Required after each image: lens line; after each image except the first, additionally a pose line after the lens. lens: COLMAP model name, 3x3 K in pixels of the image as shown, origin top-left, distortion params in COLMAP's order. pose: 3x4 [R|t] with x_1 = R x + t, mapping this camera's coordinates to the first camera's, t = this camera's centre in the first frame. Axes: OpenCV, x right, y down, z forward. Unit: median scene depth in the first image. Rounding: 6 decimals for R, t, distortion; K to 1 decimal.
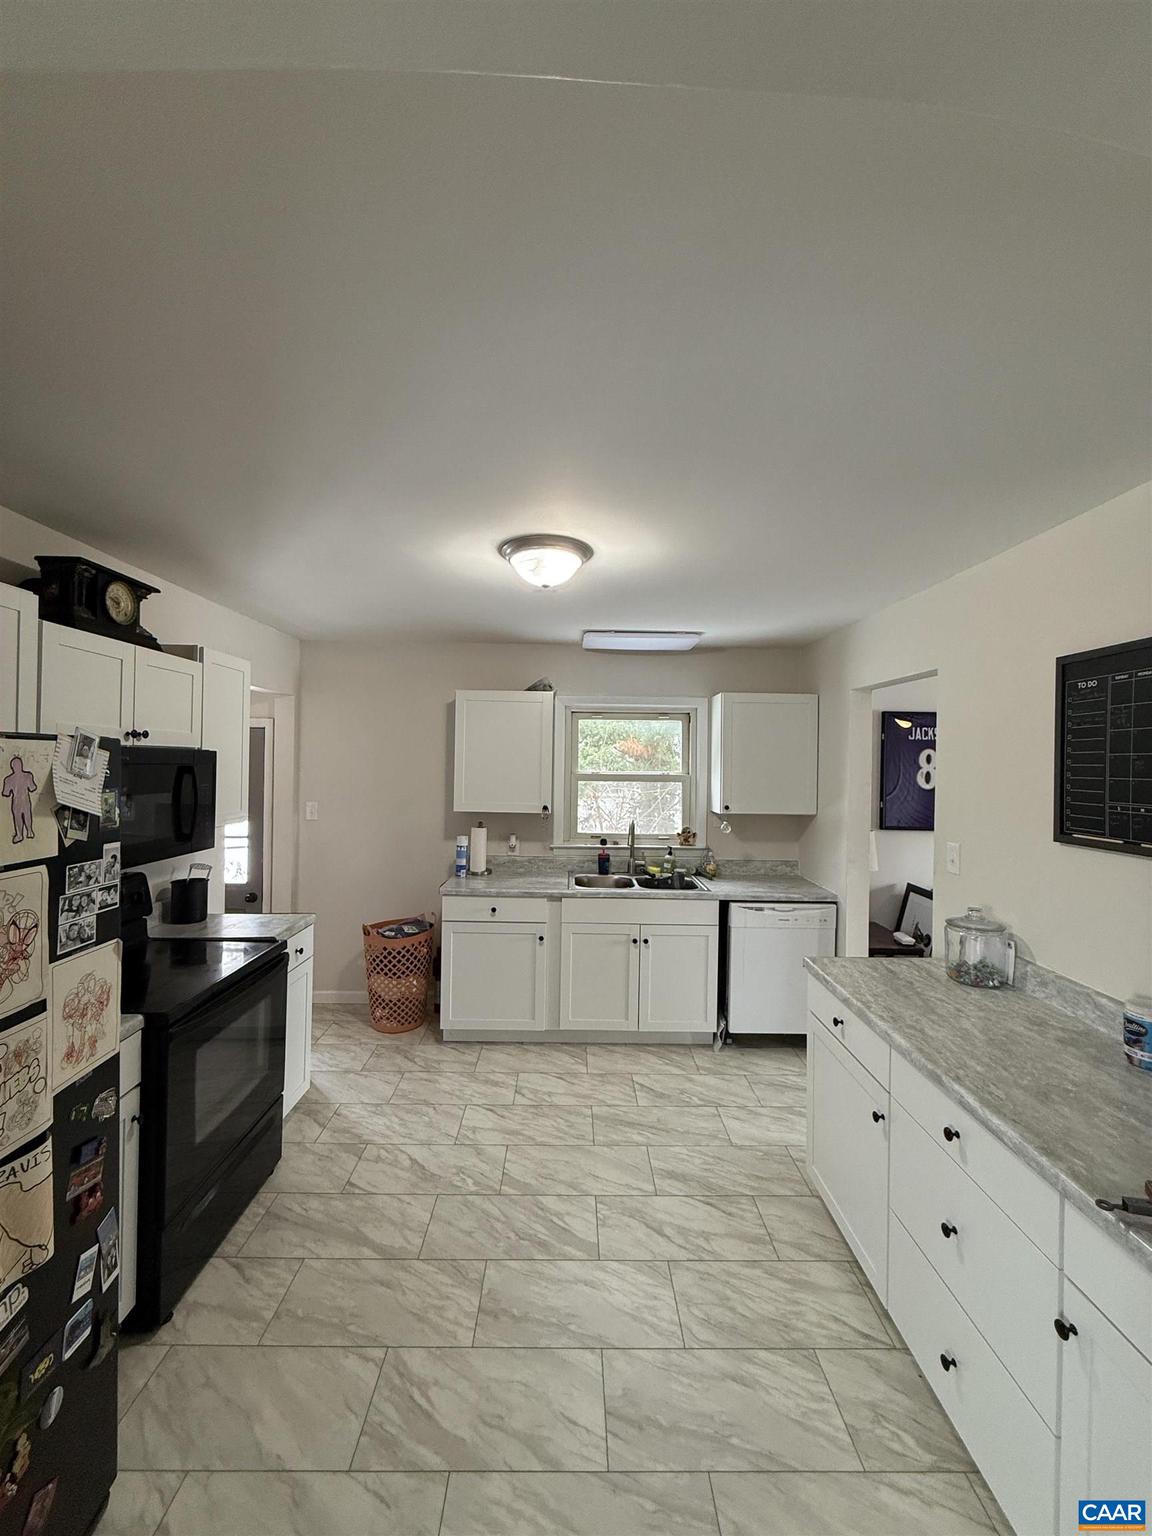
lens RADIAL K [[614.4, 0, 575.1], [0, 614.4, 760.7], [0, 0, 1]] dist [-0.000062, -0.000504]
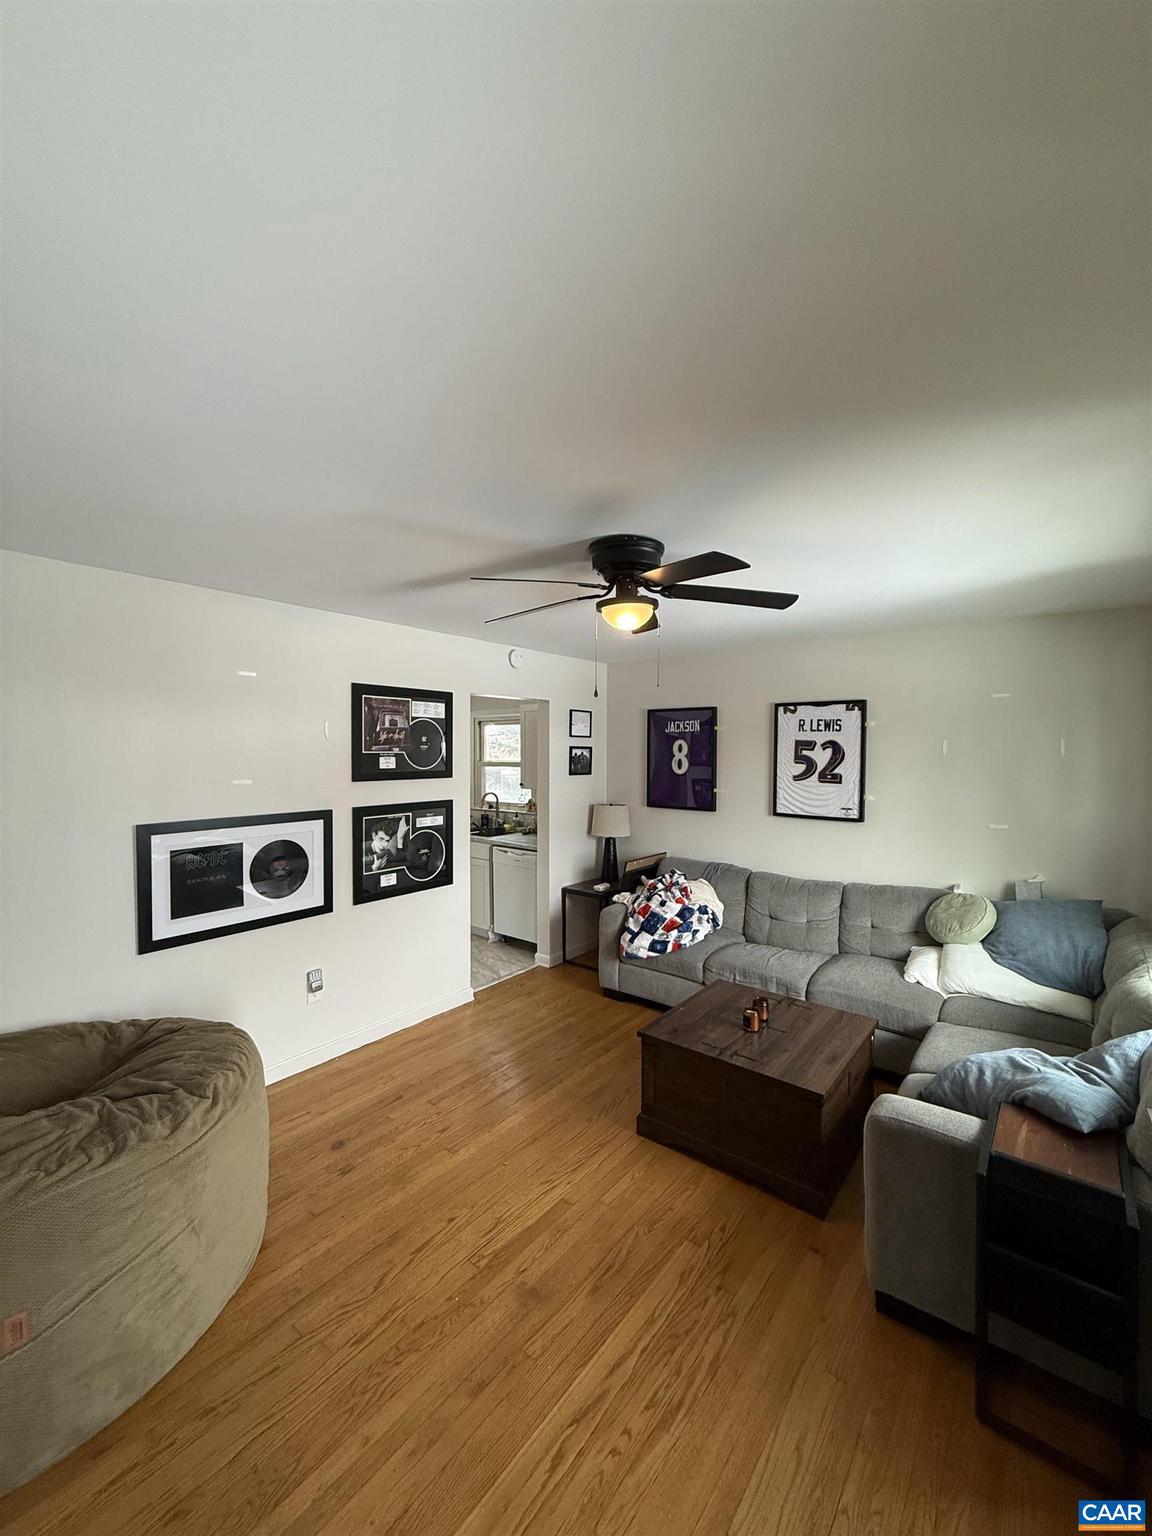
lens RADIAL K [[614.4, 0, 575.6], [0, 614.4, 767.5], [0, 0, 1]] dist [-0.000062, -0.000504]
pose [[0.785162, 0.004194, -0.619276, 1.144219], [0.005334, 0.999894, 0.013535, 0.017222], [0.619268, -0.013931, 0.785056, -0.044513]]
